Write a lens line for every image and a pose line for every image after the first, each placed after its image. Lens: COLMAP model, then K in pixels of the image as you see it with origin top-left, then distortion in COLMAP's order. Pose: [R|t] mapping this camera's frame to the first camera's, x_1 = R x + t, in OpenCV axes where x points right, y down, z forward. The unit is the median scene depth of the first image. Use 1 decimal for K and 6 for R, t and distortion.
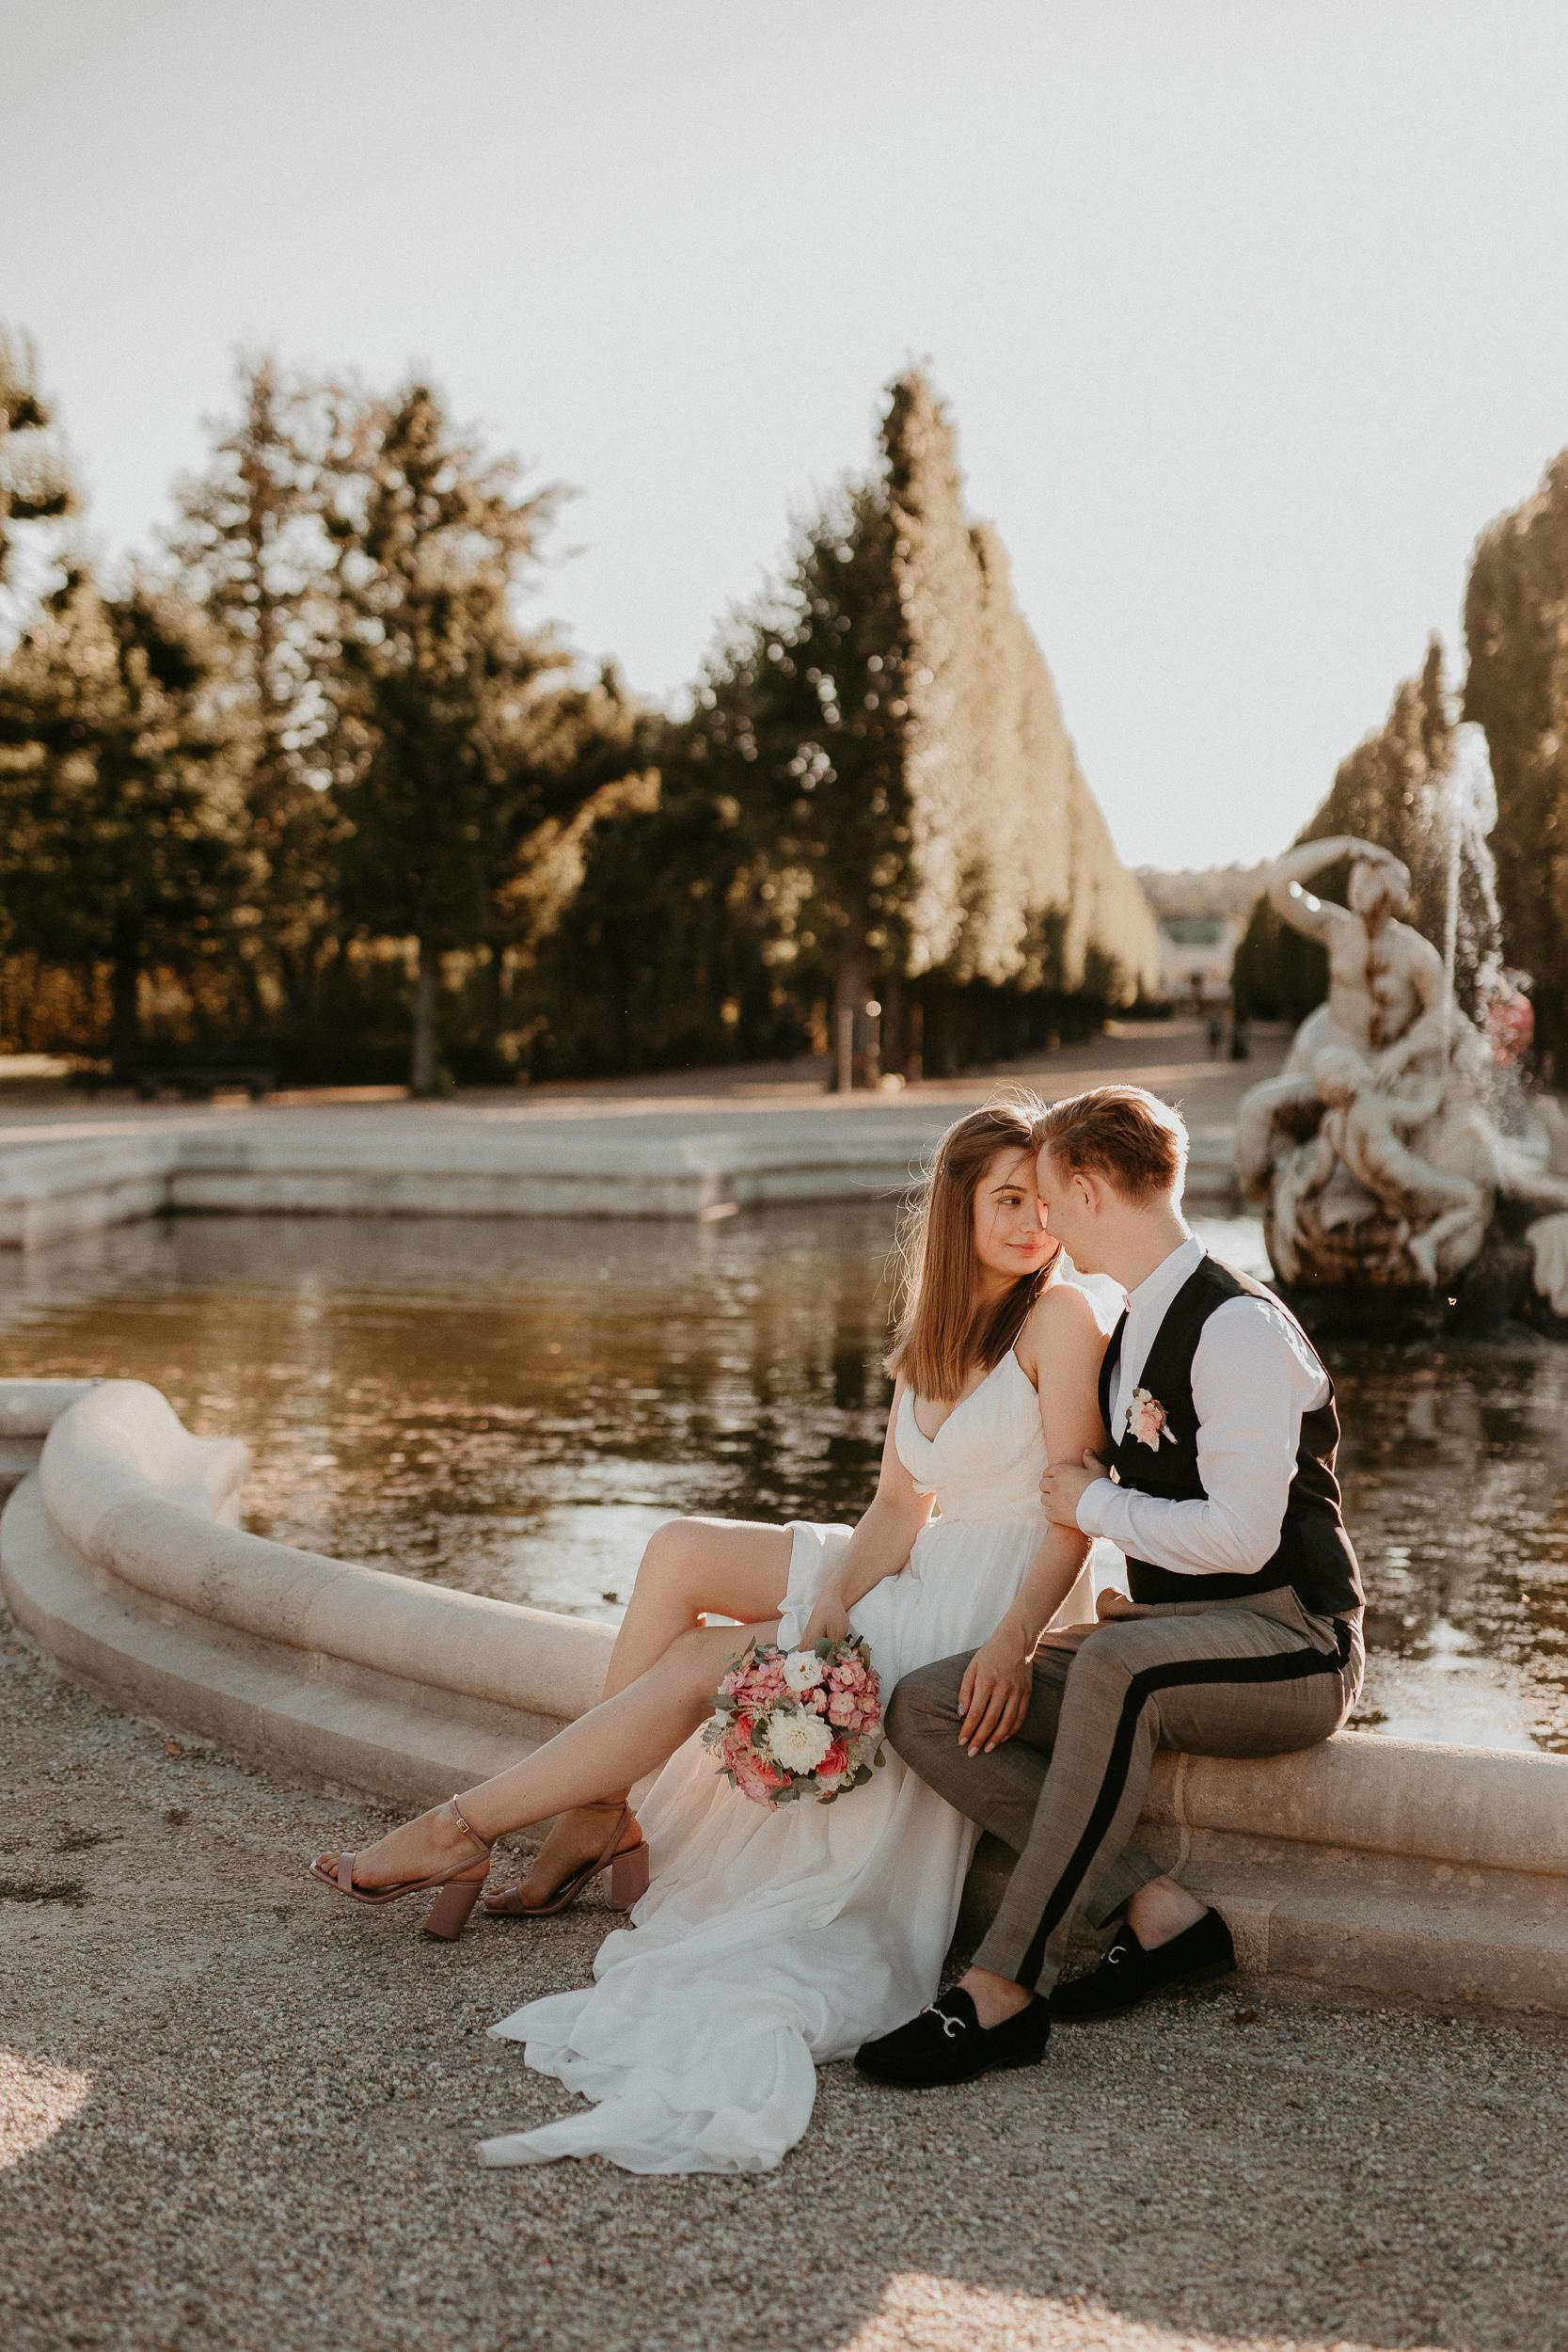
lens RADIAL K [[3346.6, 0, 784.0], [0, 3346.6, 1176.0], [0, 0, 1]] dist [0.025179, -0.025461]
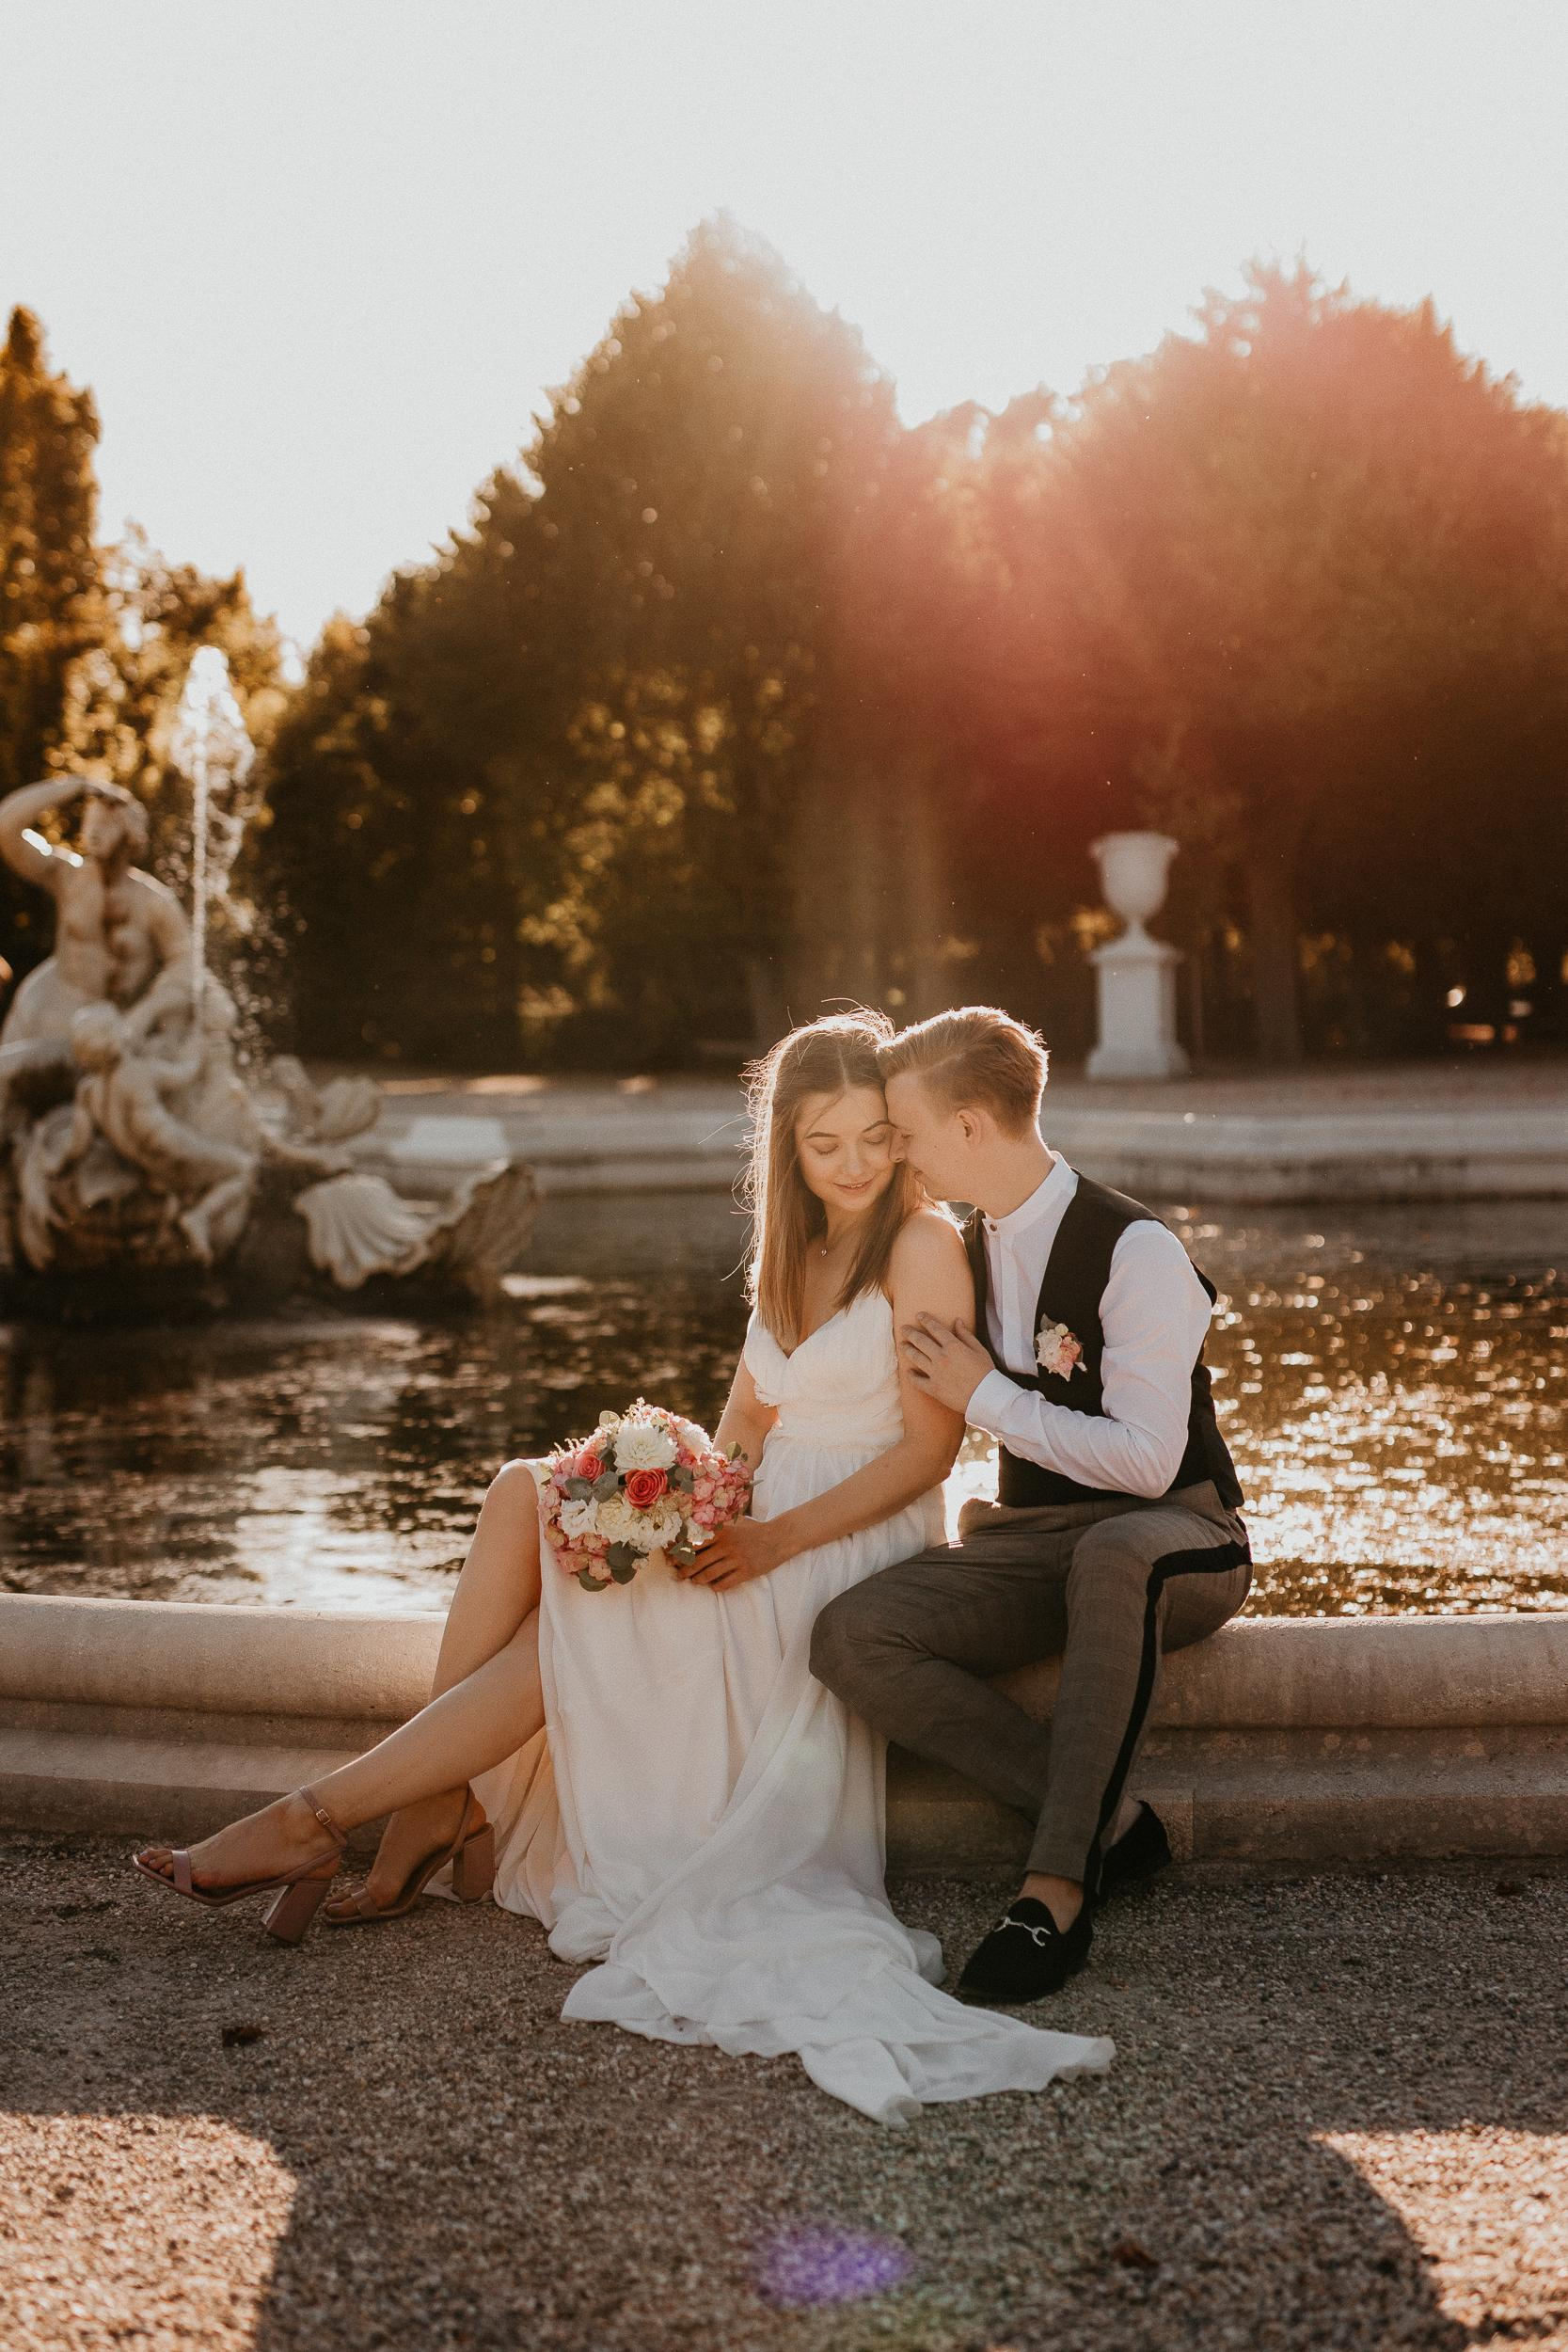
lens RADIAL K [[3771.3, 0, 827.1], [0, 3771.3, 1065.5], [0, 0, 1]] dist [-0.006289, 0.086534]
pose [[0.887852, -0.029514, 0.459181, -0.125538], [0.042402, 0.998942, -0.017779, 0.004037], [-0.458171, 0.035255, 0.888165, 0.009830]]
